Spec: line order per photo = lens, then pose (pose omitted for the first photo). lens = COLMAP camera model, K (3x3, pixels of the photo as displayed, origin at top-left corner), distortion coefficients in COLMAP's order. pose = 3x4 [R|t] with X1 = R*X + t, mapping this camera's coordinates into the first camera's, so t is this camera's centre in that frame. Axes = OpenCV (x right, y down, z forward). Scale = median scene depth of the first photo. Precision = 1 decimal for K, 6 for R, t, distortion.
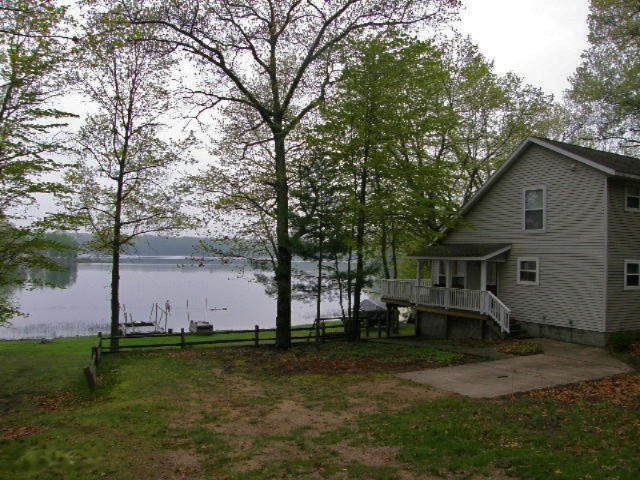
lens RADIAL K [[572.1, 0, 312.4], [0, 572.1, 241.5], [0, 0, 1]] dist [-0.128841, 0.167165]
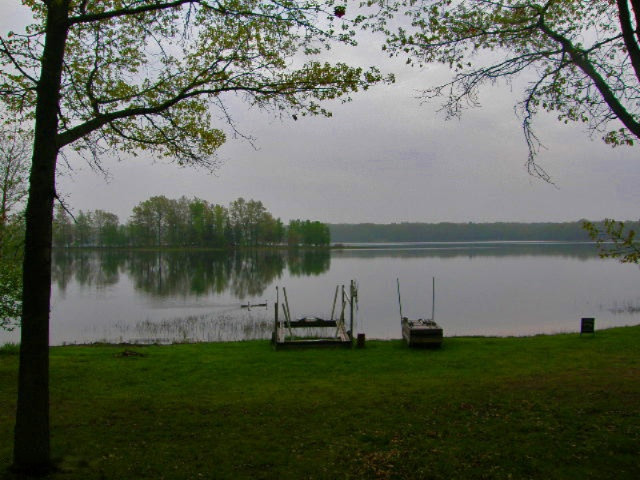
lens RADIAL K [[572.1, 0, 312.4], [0, 572.1, 241.5], [0, 0, 1]] dist [-0.128841, 0.167165]
pose [[0.892338, -0.032825, -0.450172, -0.051927], [0.041797, 0.999076, 0.010001, 0.061250], [0.449428, -0.027740, 0.892886, 0.499356]]
